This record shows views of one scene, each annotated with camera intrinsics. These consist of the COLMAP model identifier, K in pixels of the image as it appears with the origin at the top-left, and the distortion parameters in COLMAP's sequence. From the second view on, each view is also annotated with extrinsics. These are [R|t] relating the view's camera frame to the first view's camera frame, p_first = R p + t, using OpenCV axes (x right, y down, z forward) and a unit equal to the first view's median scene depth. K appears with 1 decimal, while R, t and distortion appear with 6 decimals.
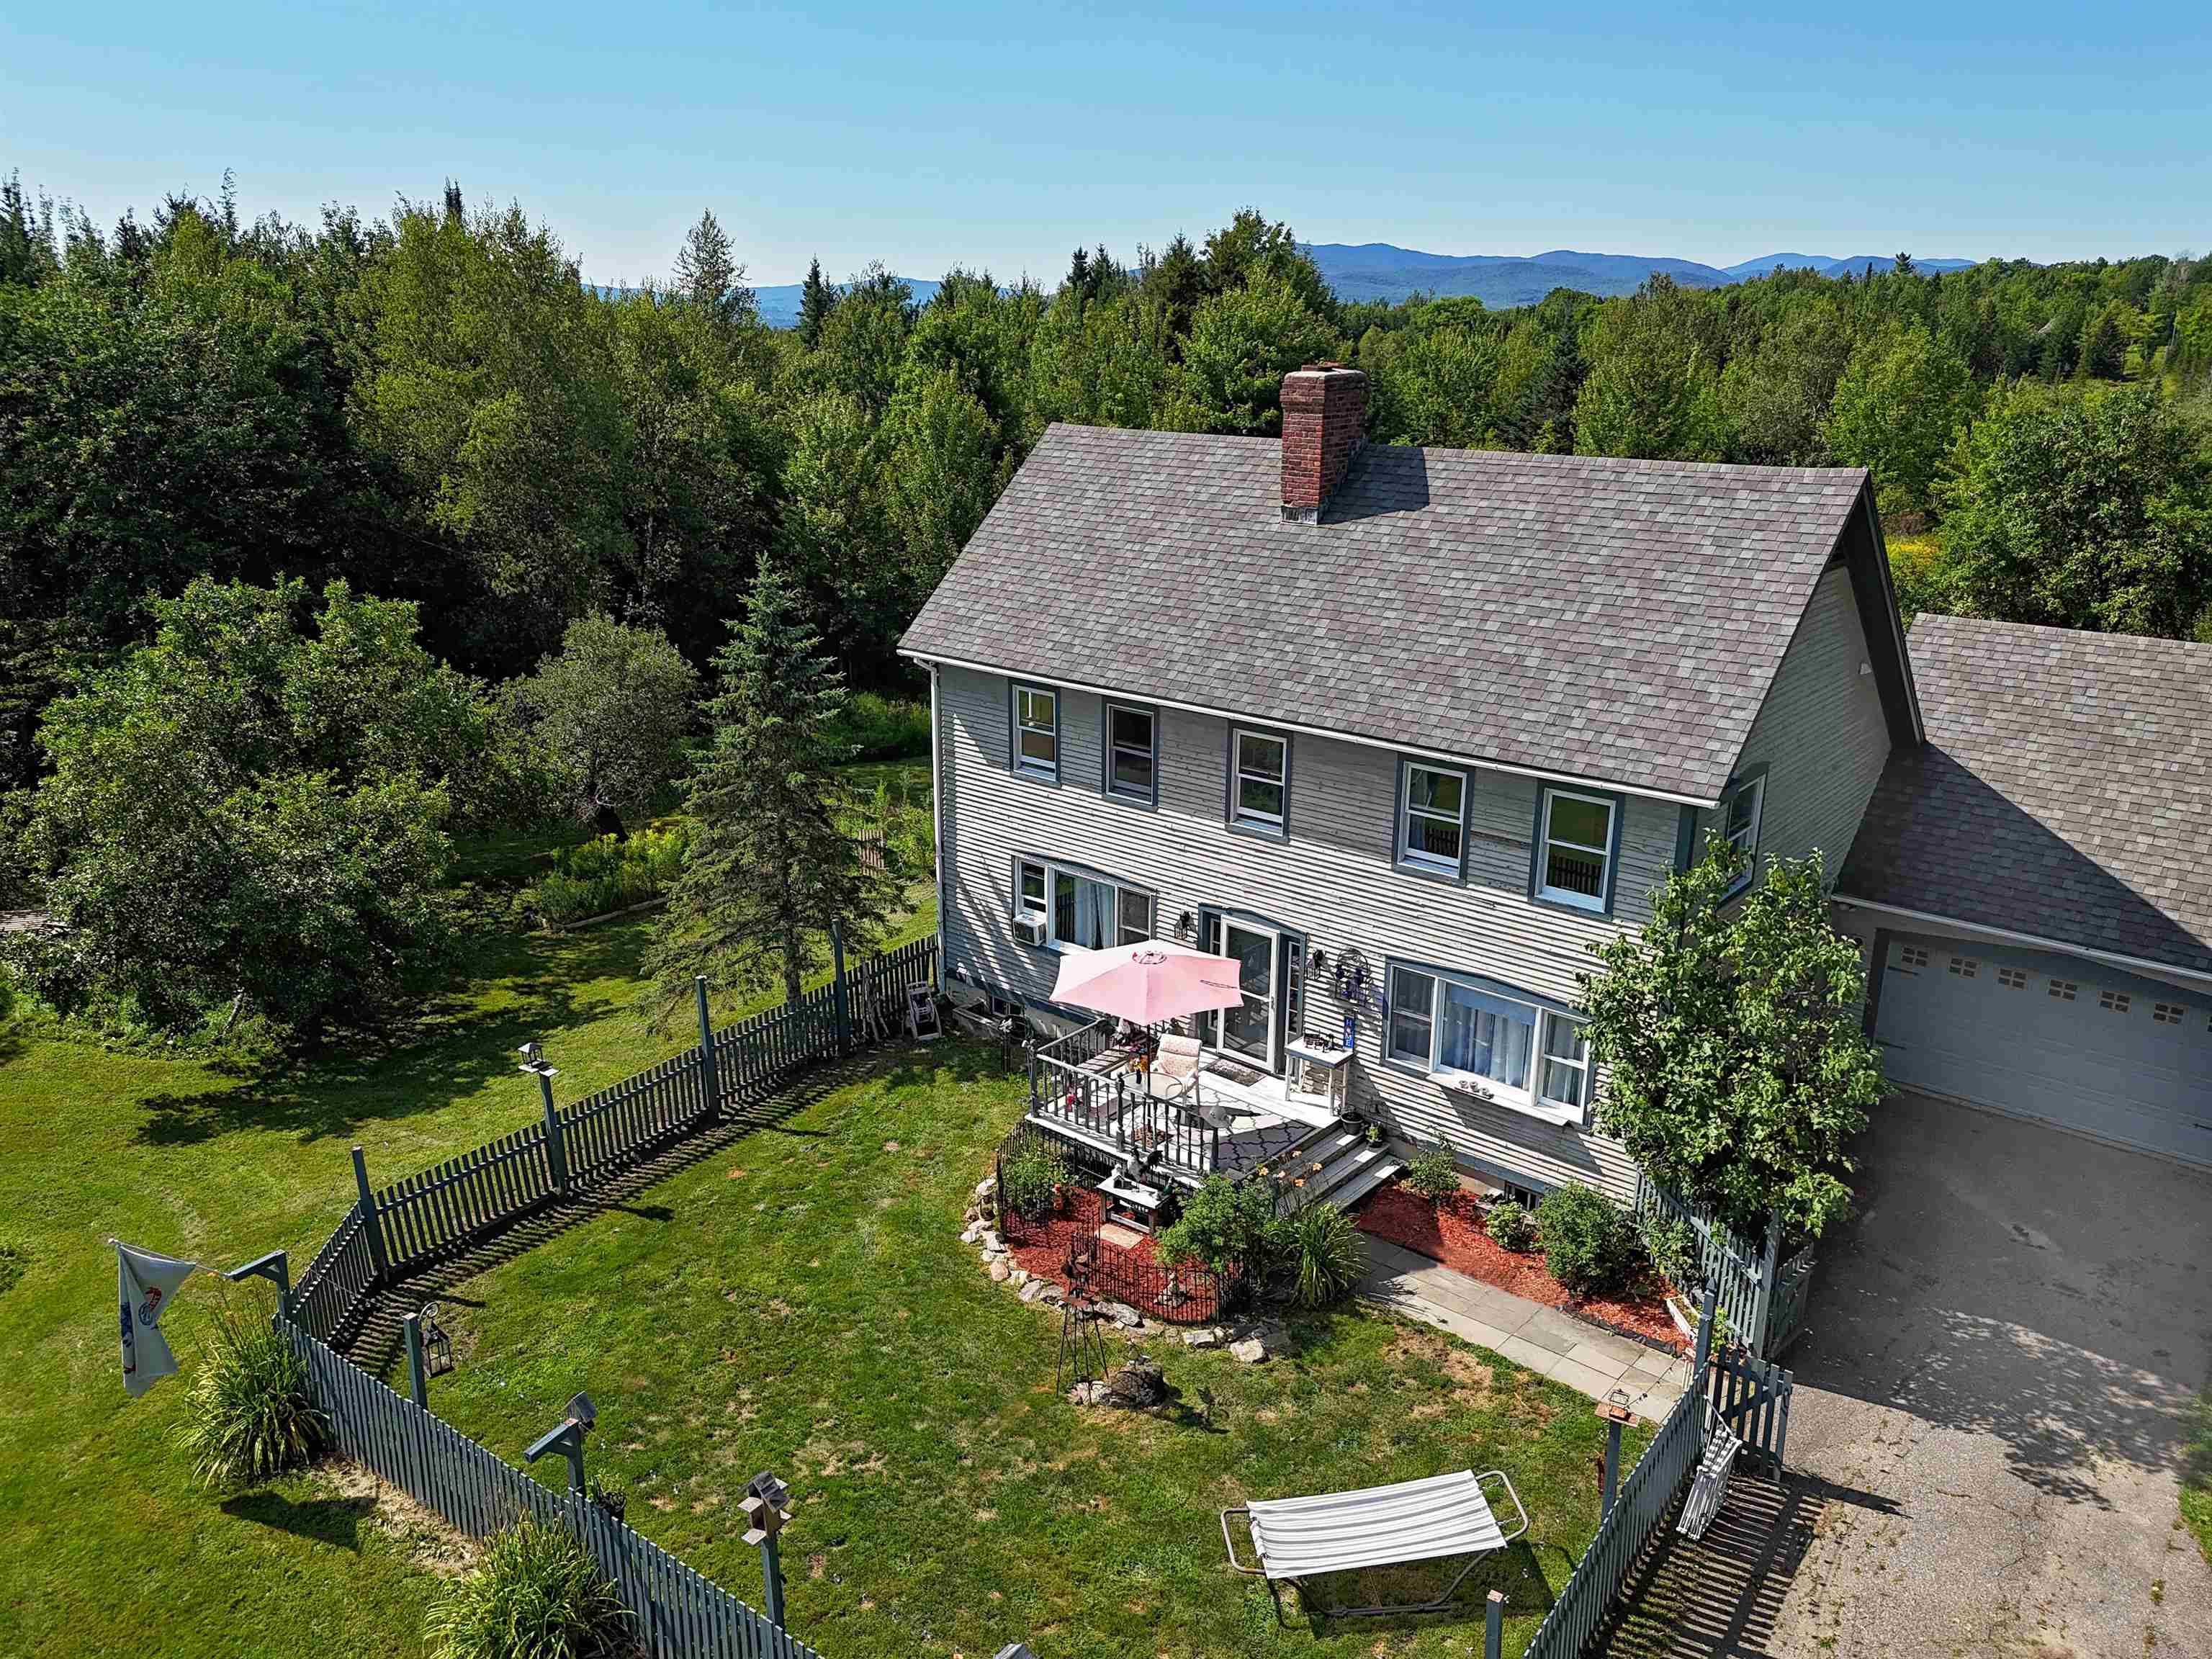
lens RADIAL K [[1621.2, 0, 1106.0], [0, 1621.2, 829.5], [0, 0, 1]] dist [0.076875, -0.070447]
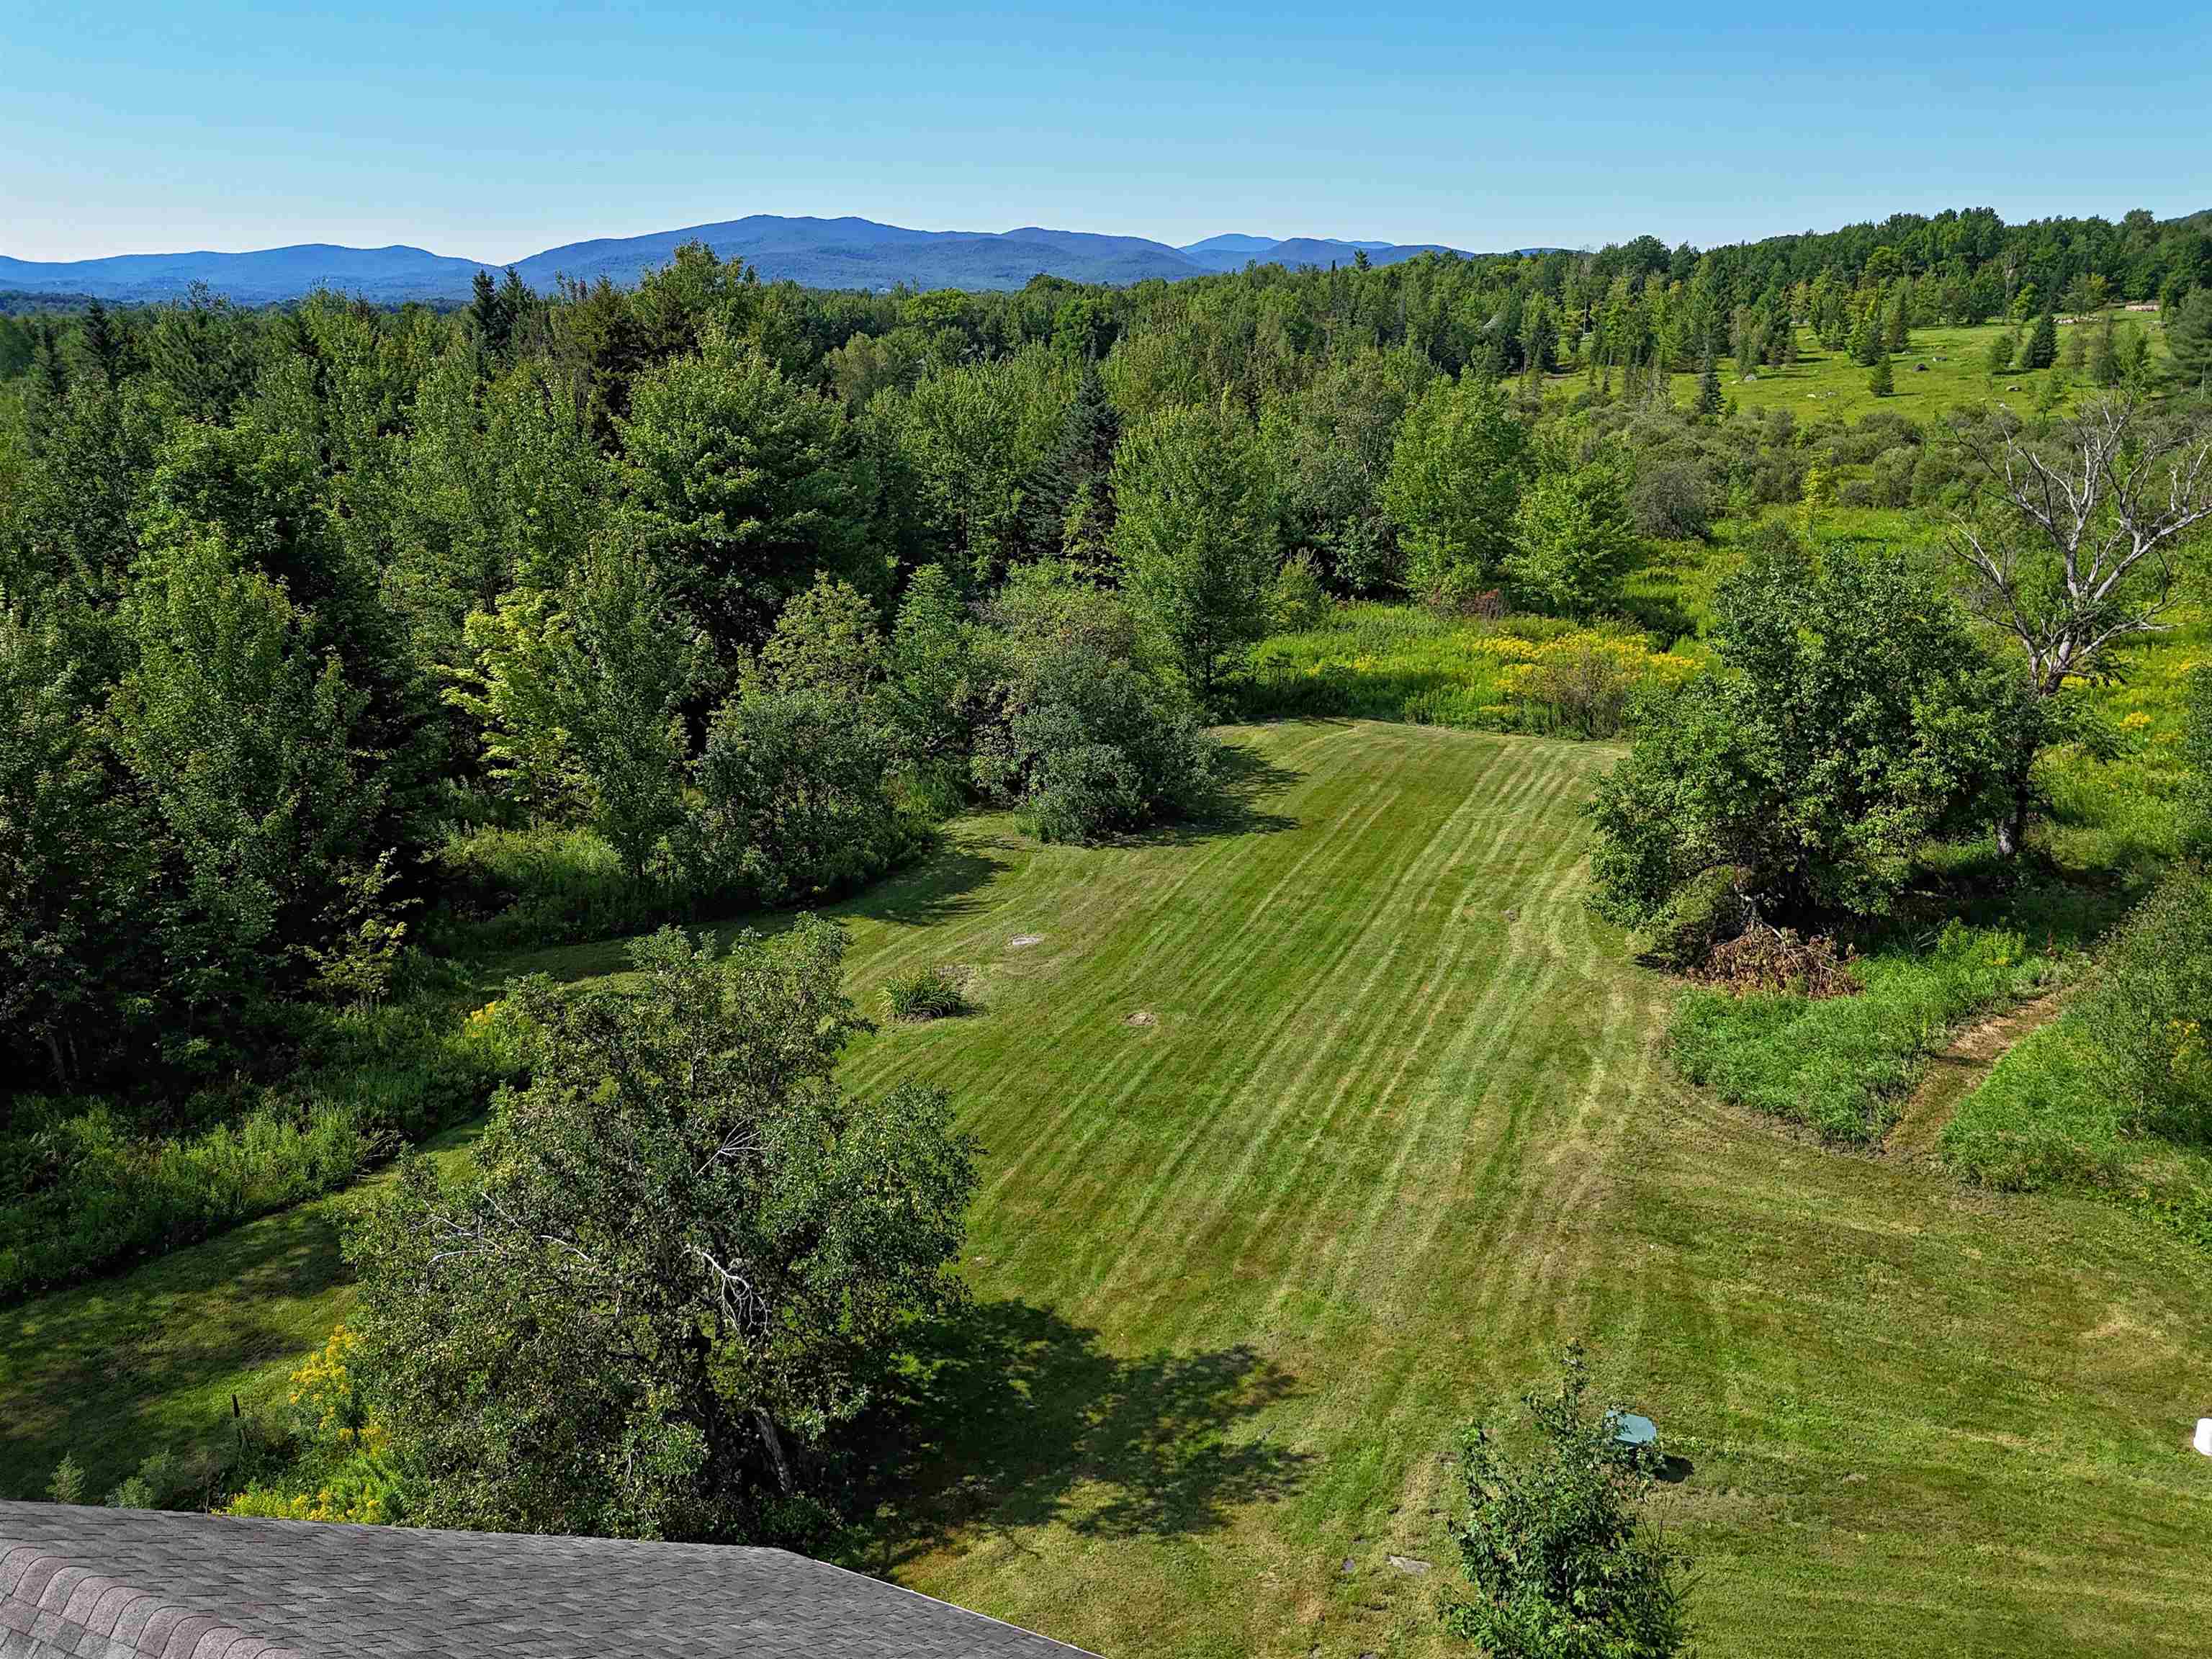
lens RADIAL K [[1635.4, 0, 1106.0], [0, 1635.4, 829.5], [0, 0, 1]] dist [0.071982, -0.065192]
pose [[0.955608, -0.093673, 0.279355, 0.094200], [0.090435, 0.995601, 0.024487, -0.345197], [-0.280420, 0.001863, 0.959875, 0.660179]]
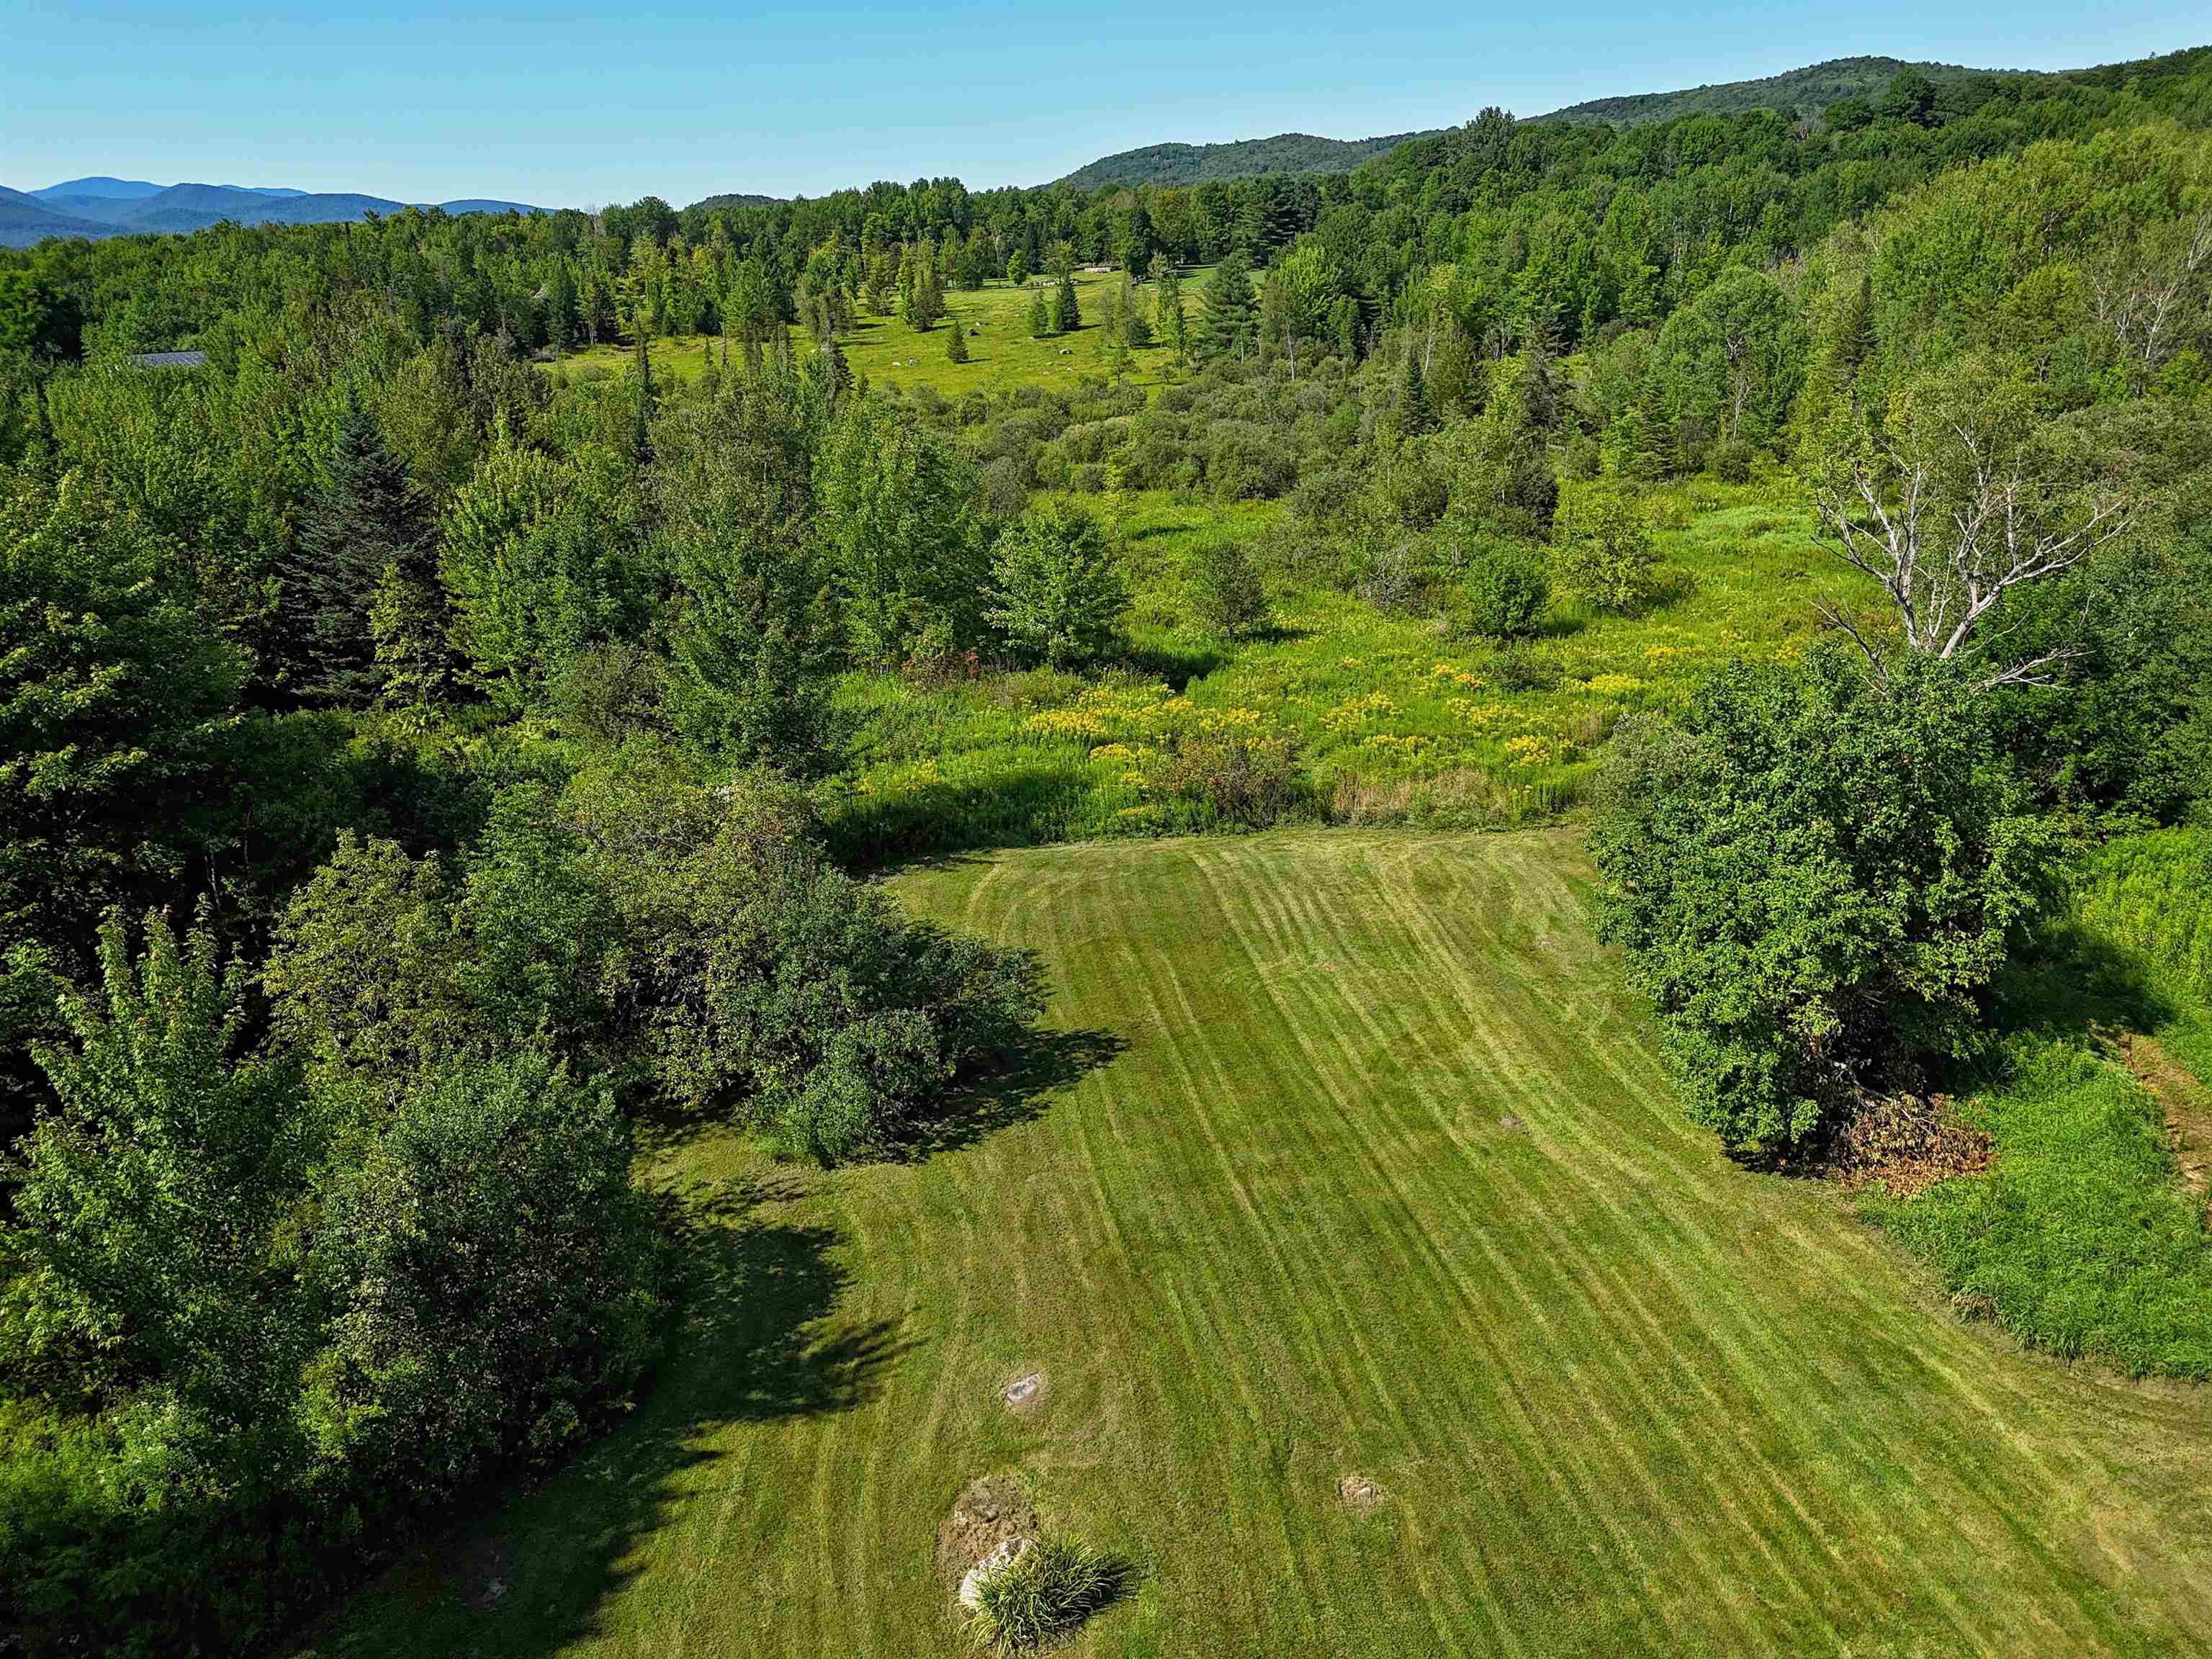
lens RADIAL K [[1635.4, 0, 1106.0], [0, 1635.4, 829.5], [0, 0, 1]] dist [0.071982, -0.065192]
pose [[0.634690, -0.266905, 0.725211, -0.178017], [0.241185, 0.959999, 0.142236, -0.681937], [-0.734165, 0.084634, 0.673675, 1.451069]]
